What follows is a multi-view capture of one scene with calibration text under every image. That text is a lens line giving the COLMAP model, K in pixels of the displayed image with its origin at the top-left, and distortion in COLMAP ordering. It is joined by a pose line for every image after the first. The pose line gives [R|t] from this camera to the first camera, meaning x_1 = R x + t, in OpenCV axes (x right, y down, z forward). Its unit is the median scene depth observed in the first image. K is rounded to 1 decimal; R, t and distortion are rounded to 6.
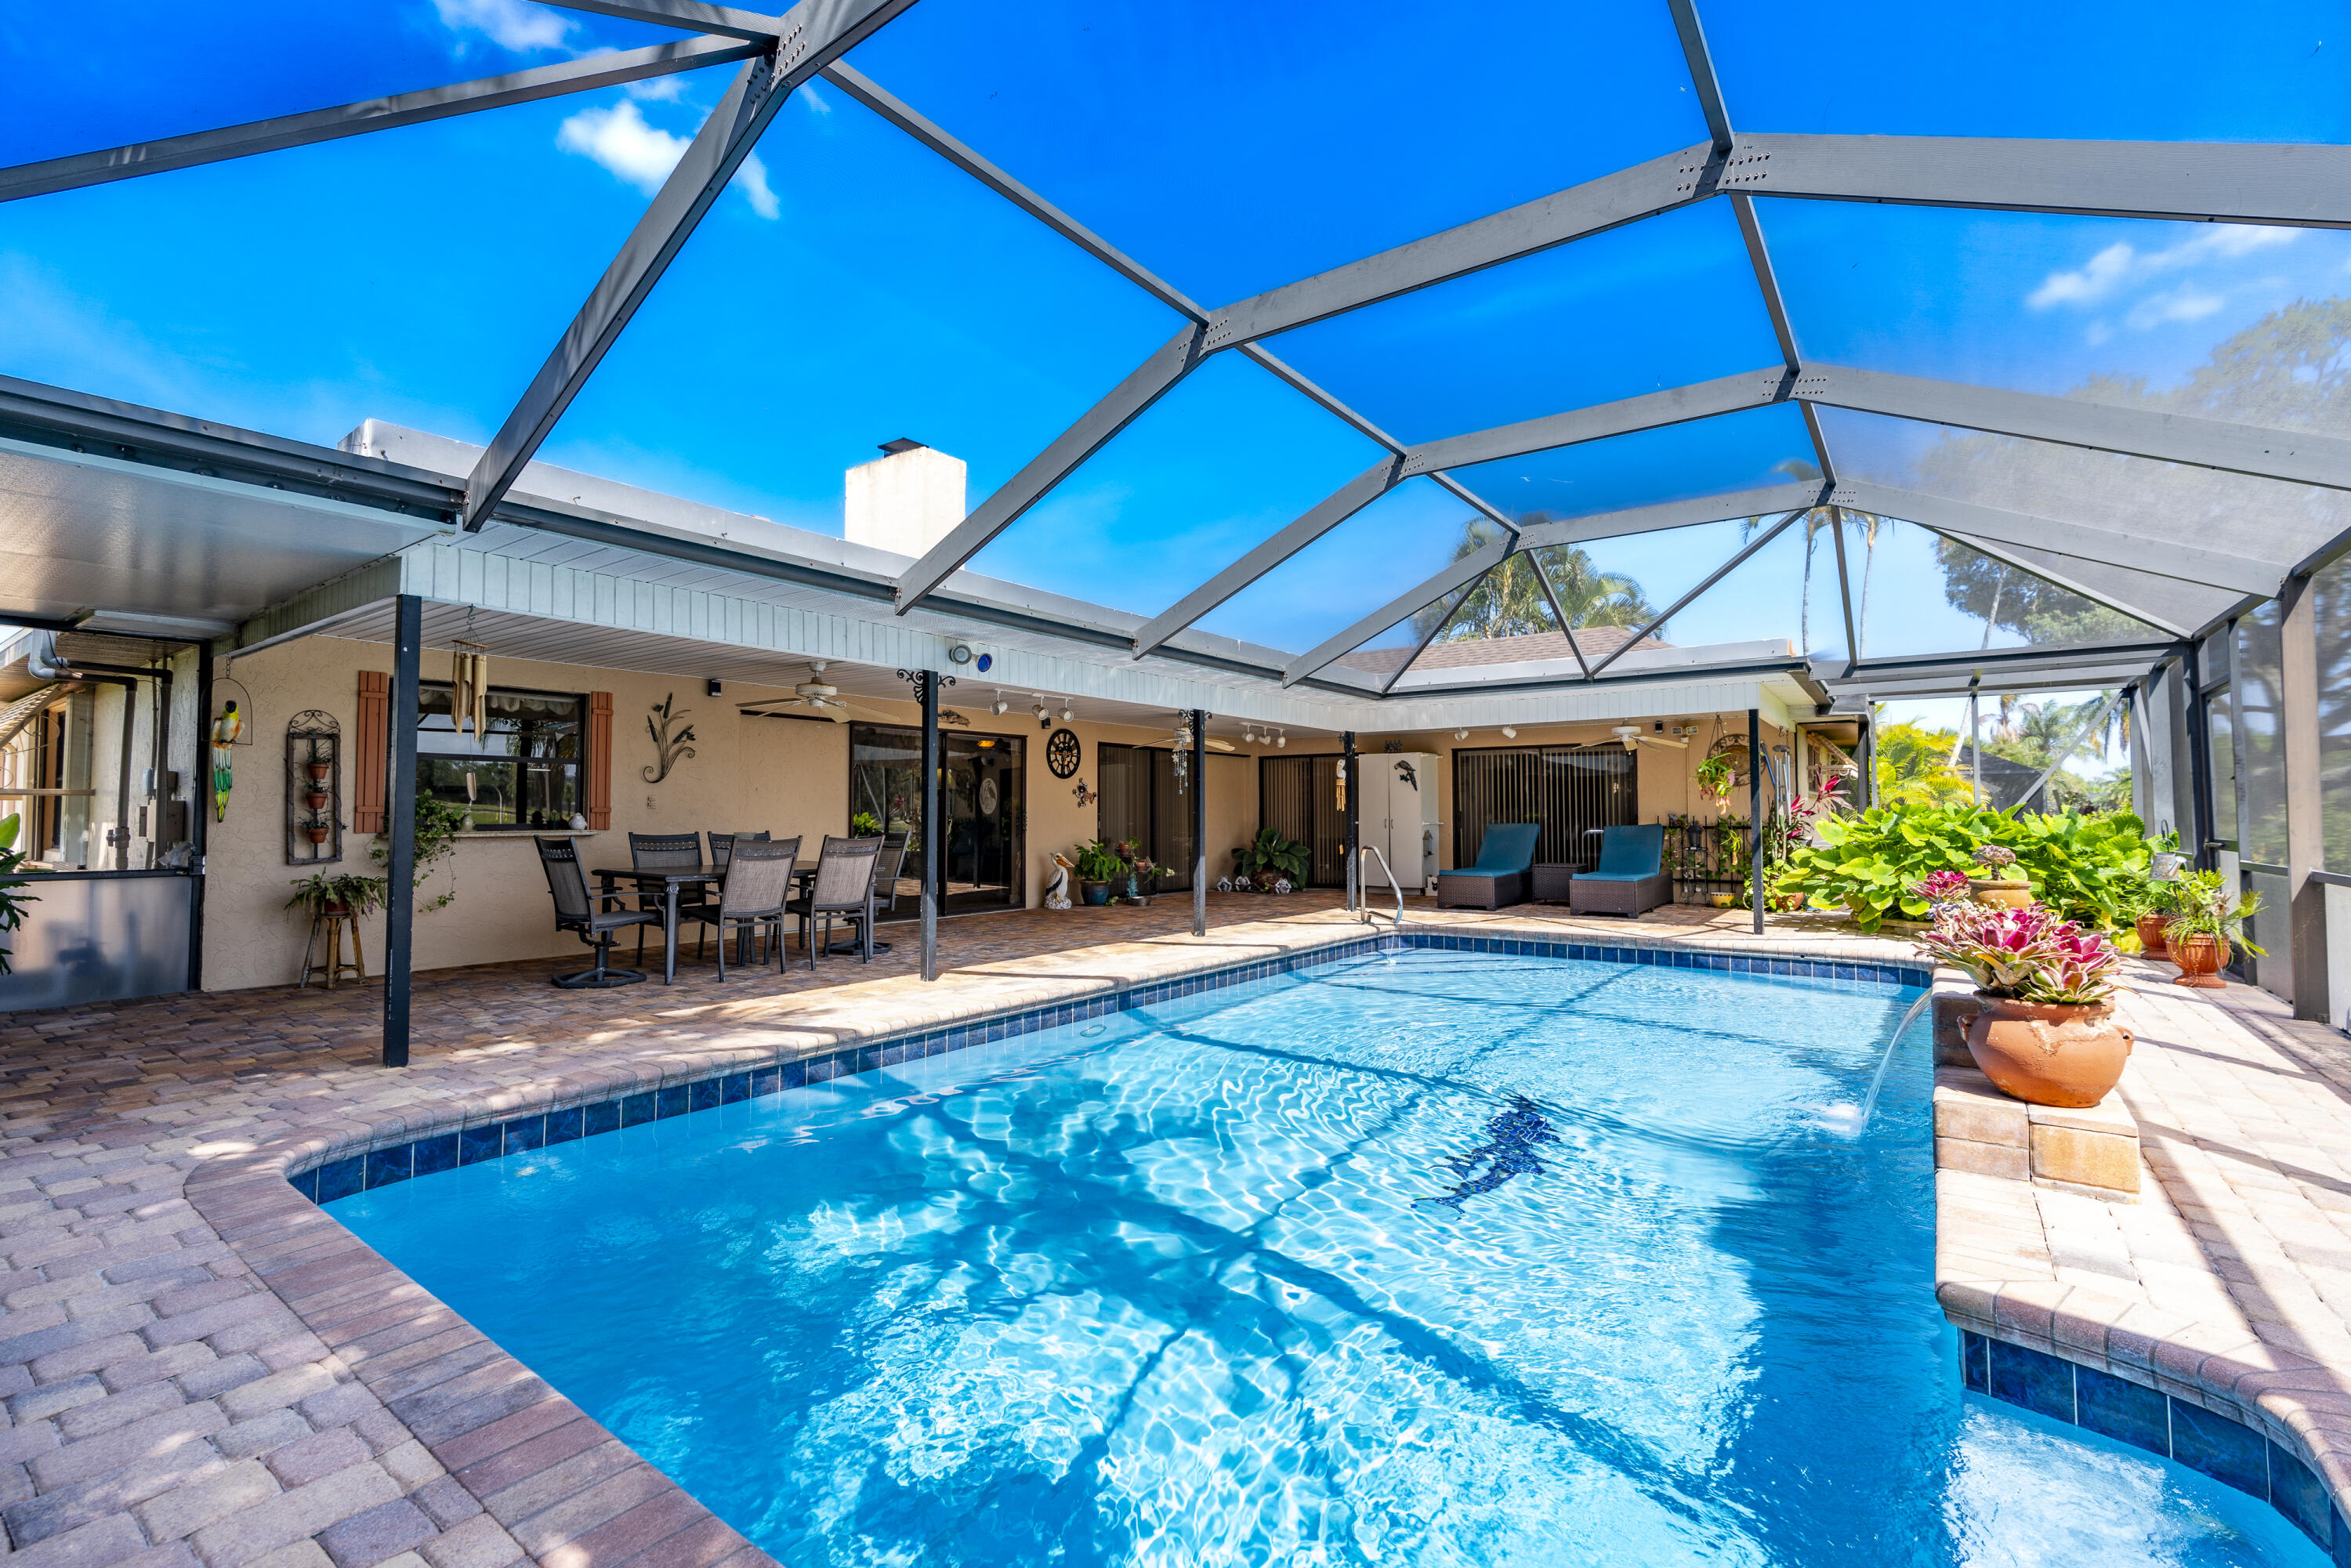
lens RADIAL K [[1051.8, 0, 1157.7], [0, 1051.8, 775.0], [0, 0, 1]] dist [-0.015721, 0.008857]
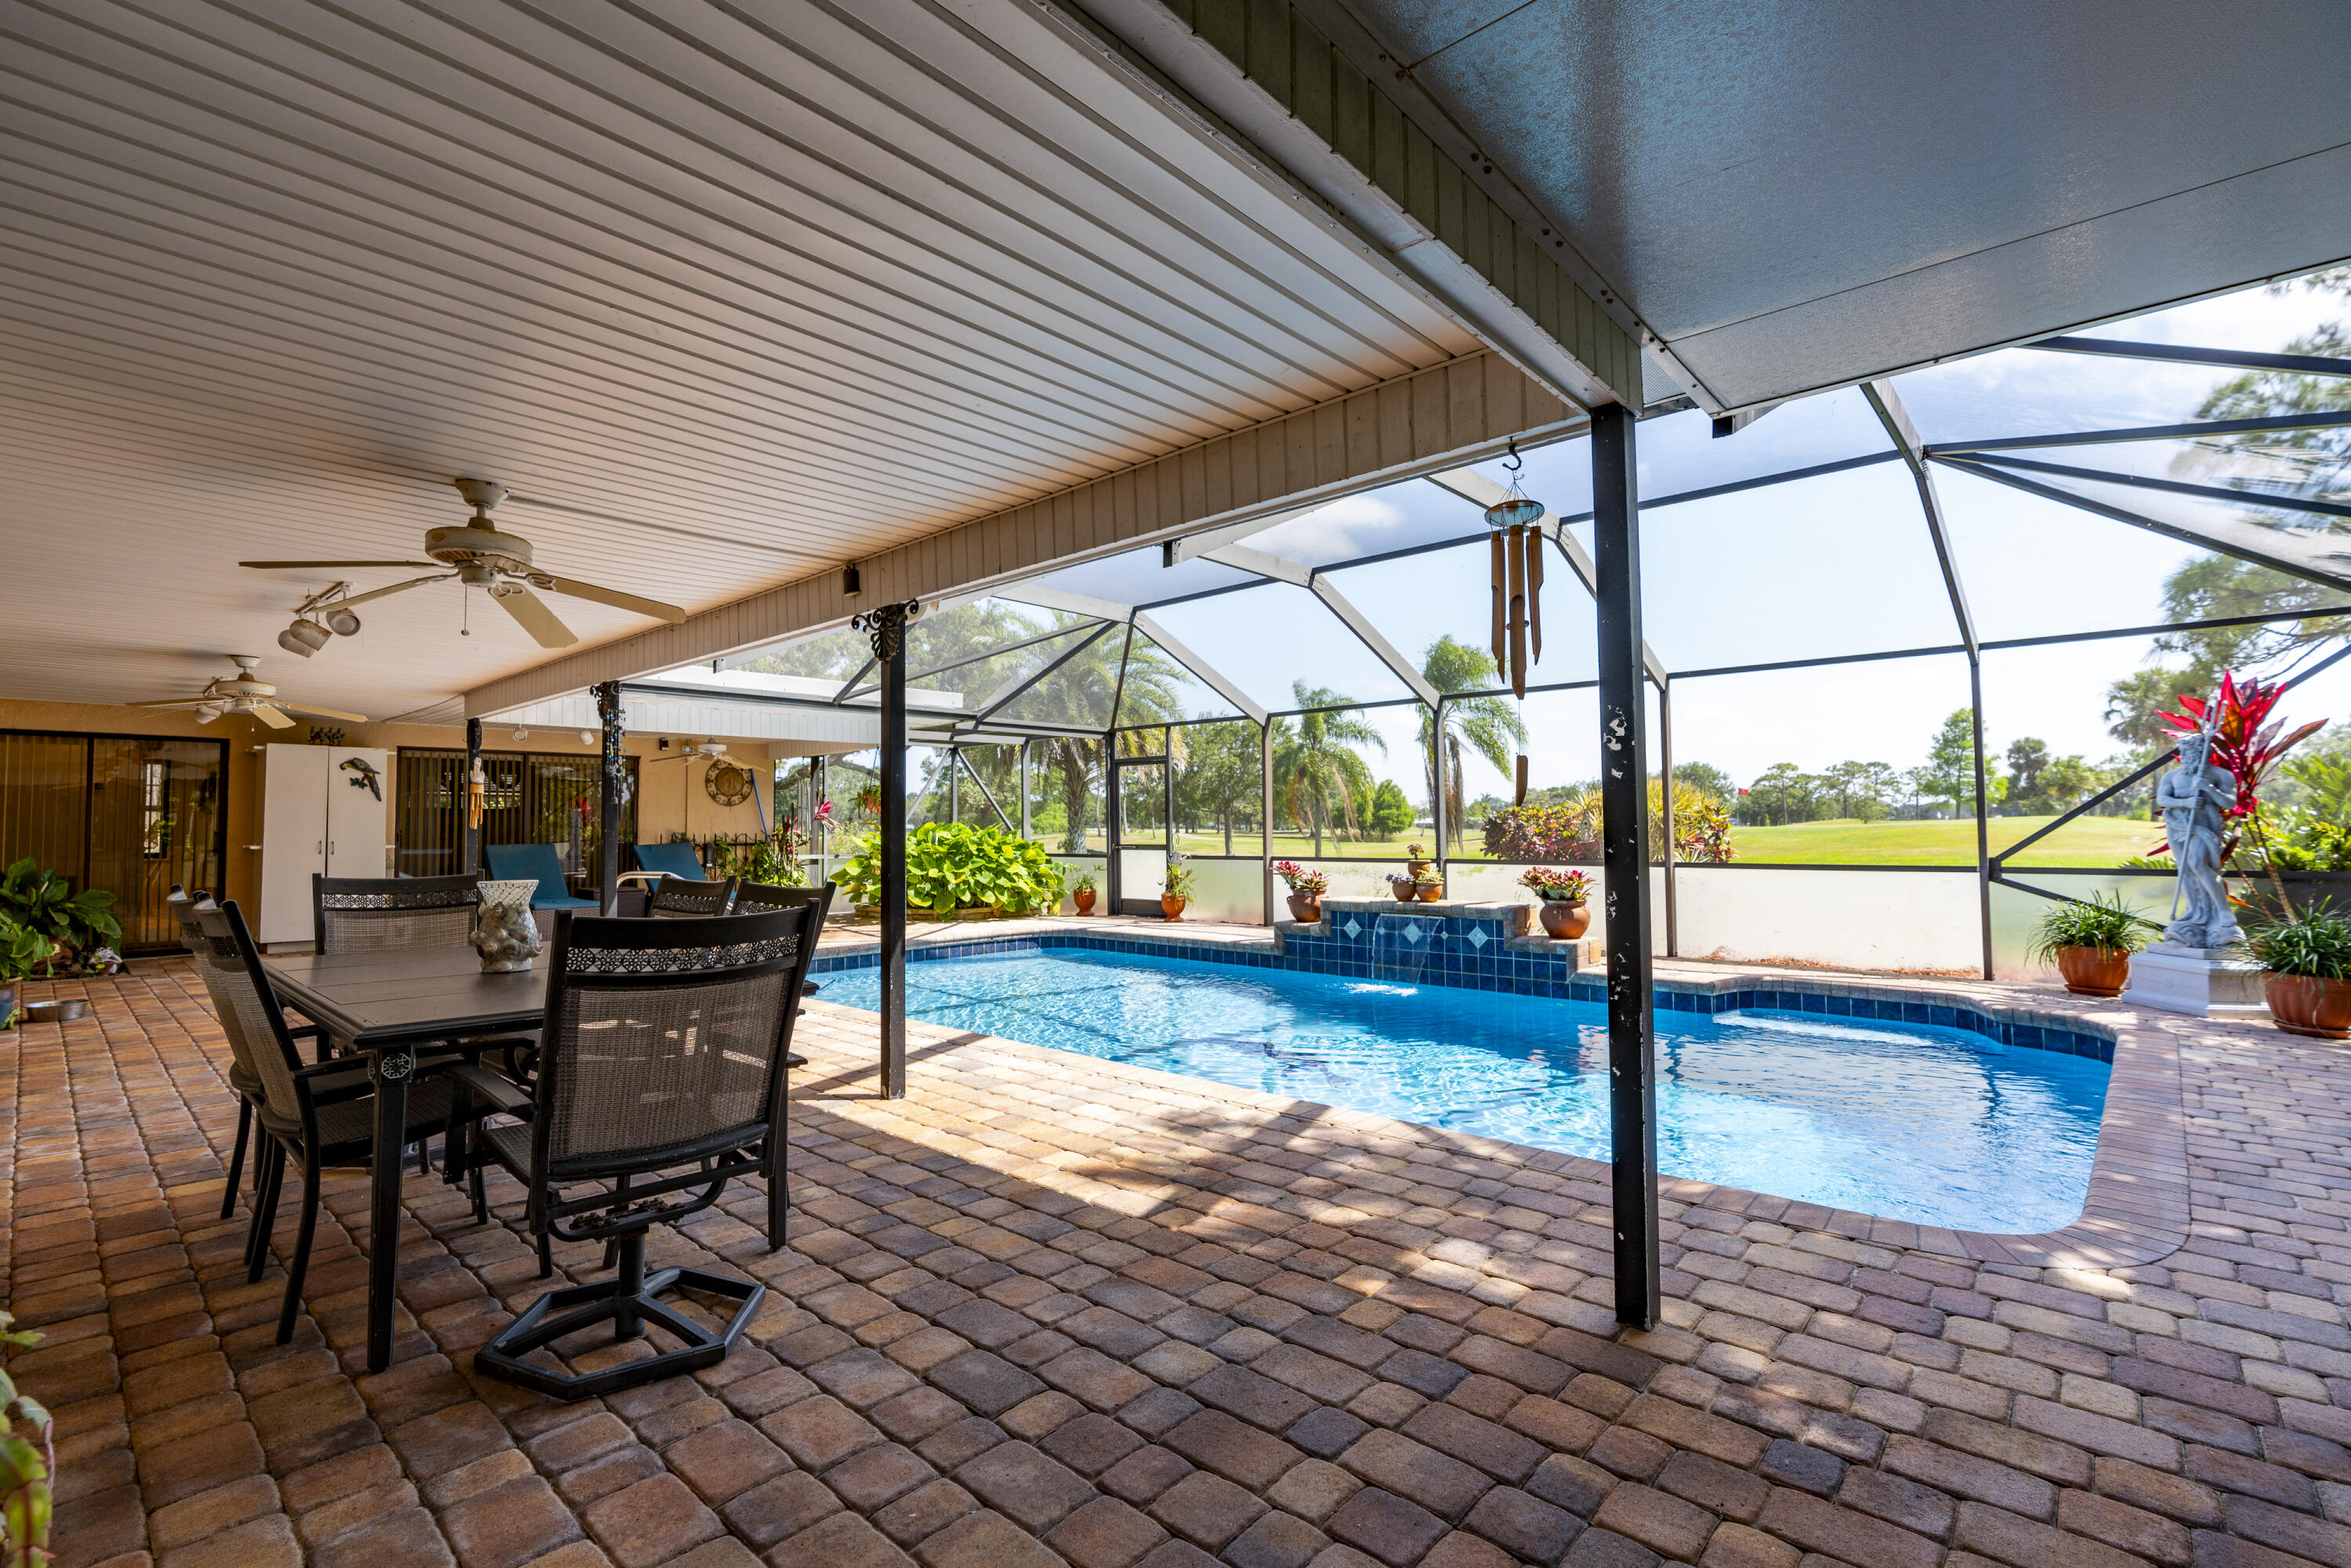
lens RADIAL K [[1060.8, 0, 1175.5], [0, 1060.8, 784.0], [0, 0, 1]] dist [-0.002918, 0.001598]
pose [[0.083838, 0.043245, 0.995541, -0.505784], [-0.030570, 0.998699, -0.040807, 0.018757], [-0.996010, -0.027012, 0.085051, 0.471584]]
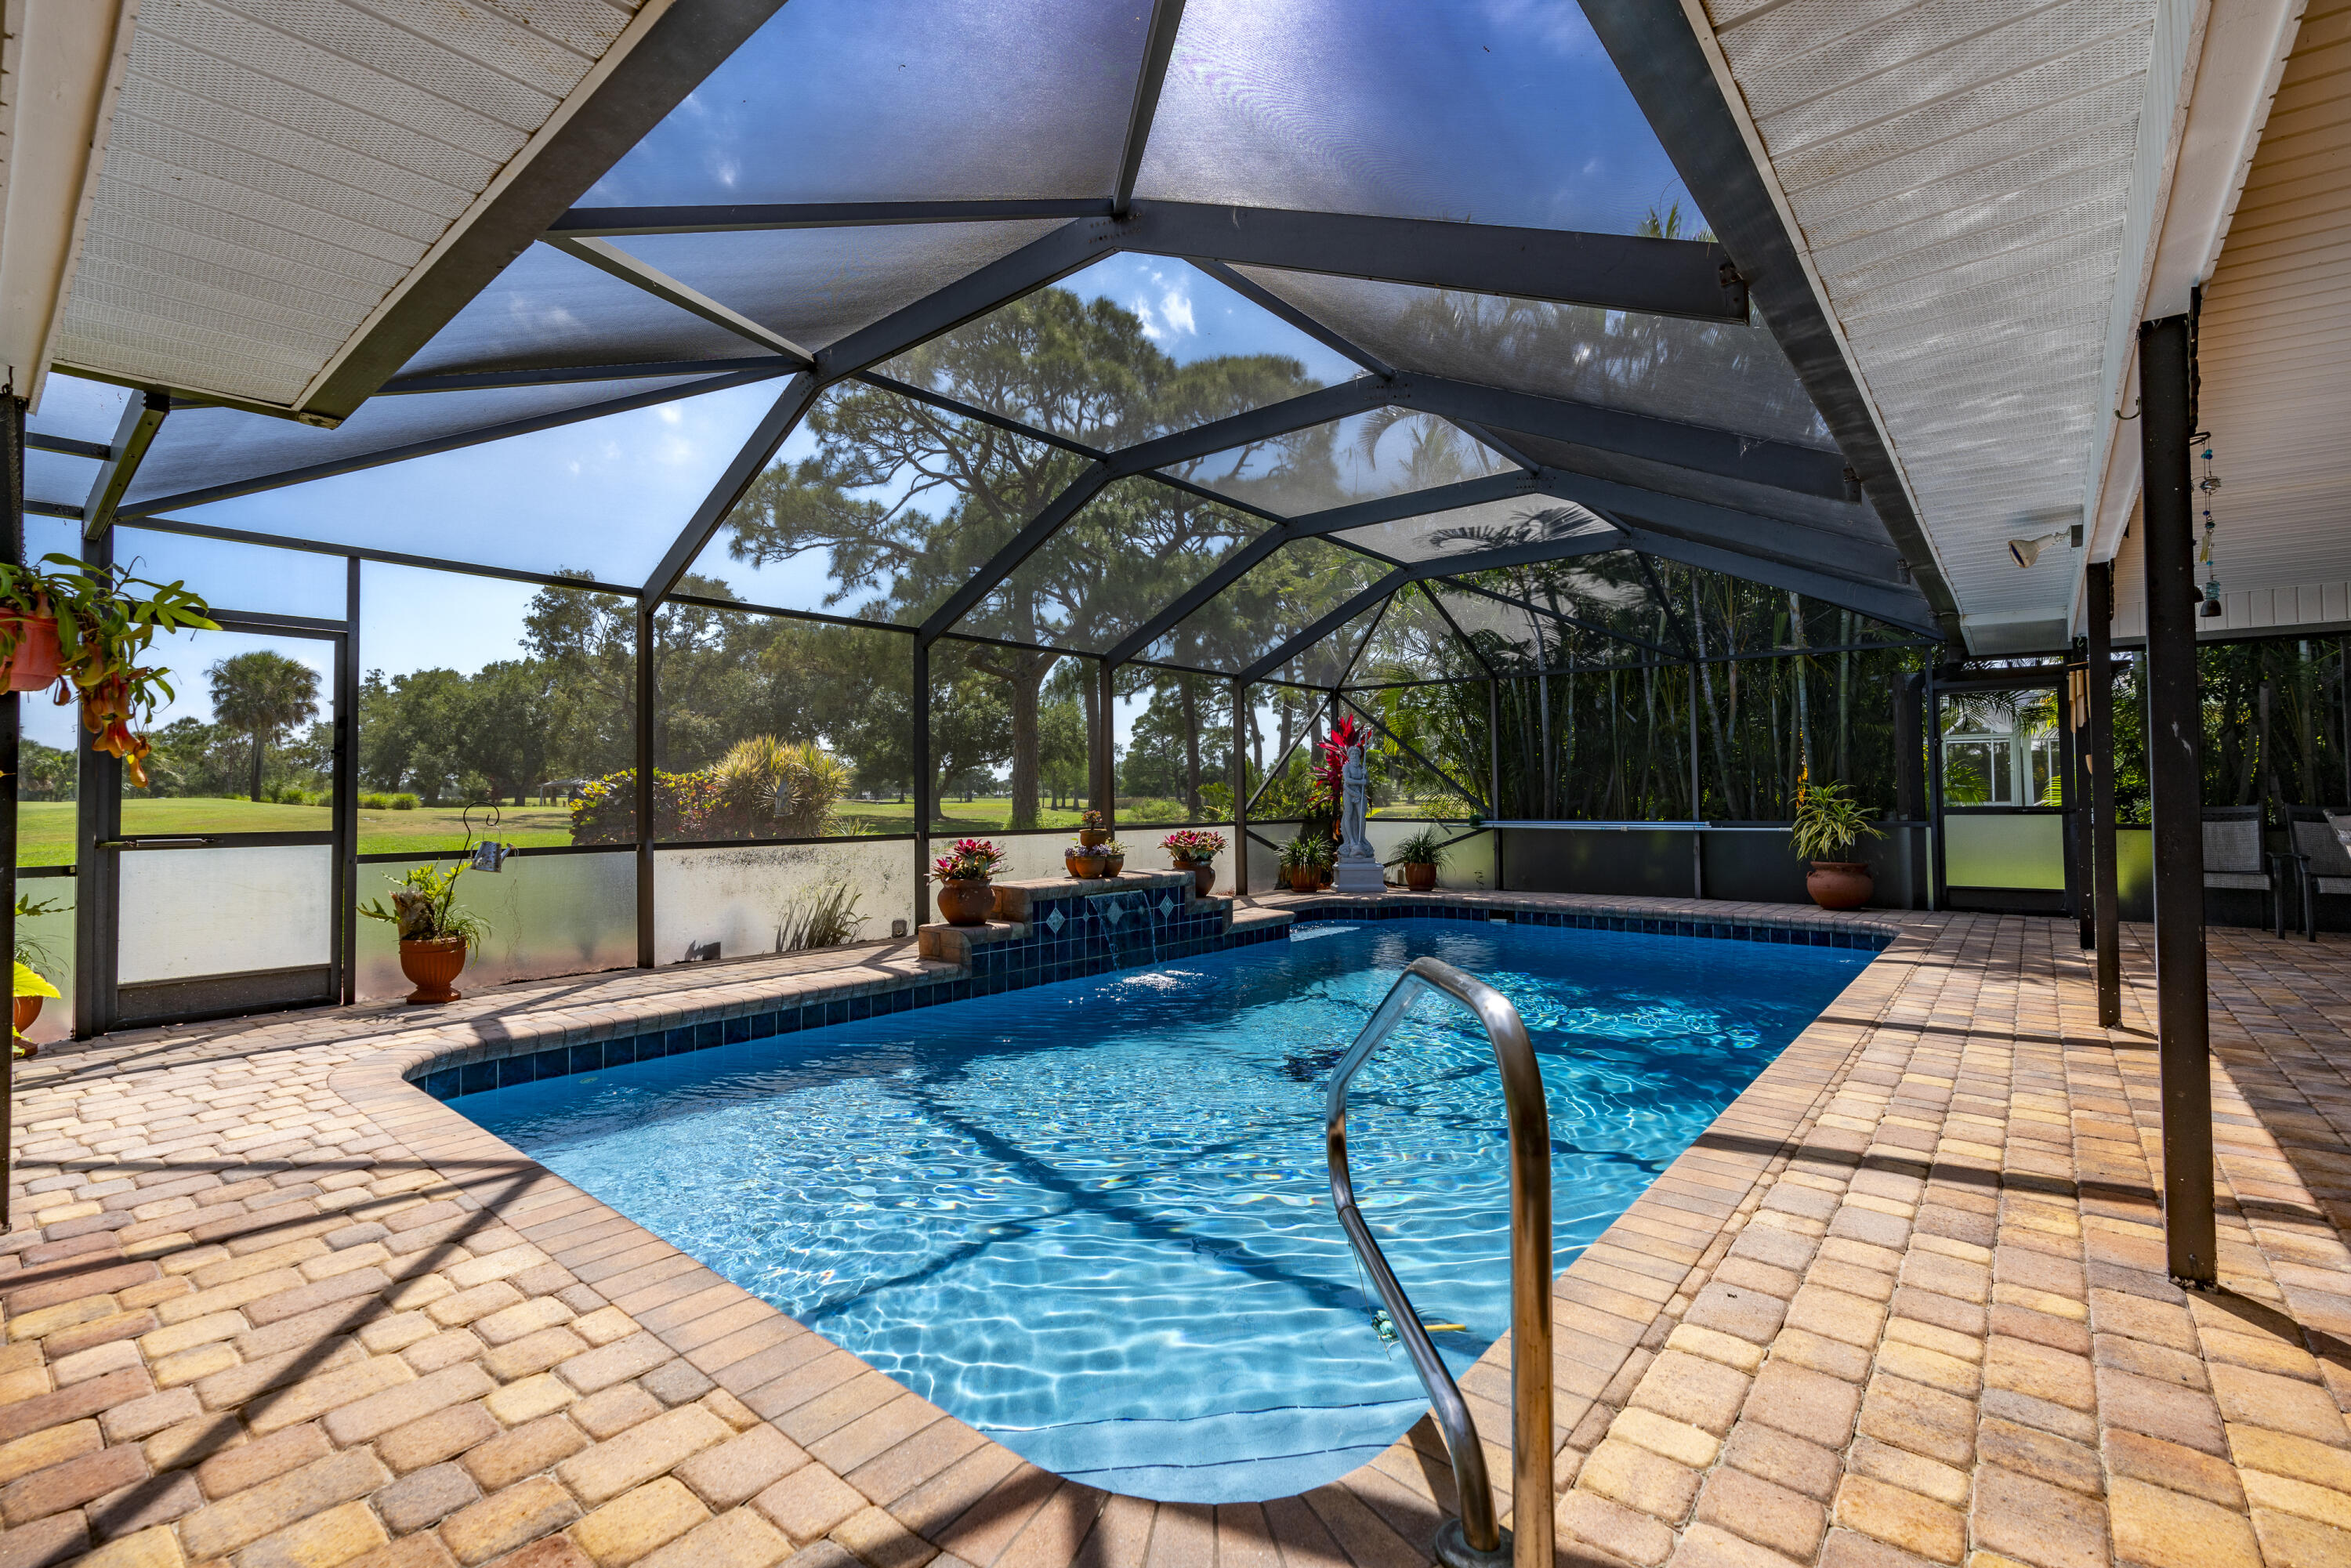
lens RADIAL K [[1051.8, 0, 1157.7], [0, 1051.8, 775.0], [0, 0, 1]] dist [-0.015721, 0.008857]
pose [[-0.998391, 0.011989, 0.055422, 0.204949], [0.008685, 0.998192, -0.059483, 0.042871], [-0.056035, -0.058906, -0.996690, 1.013217]]
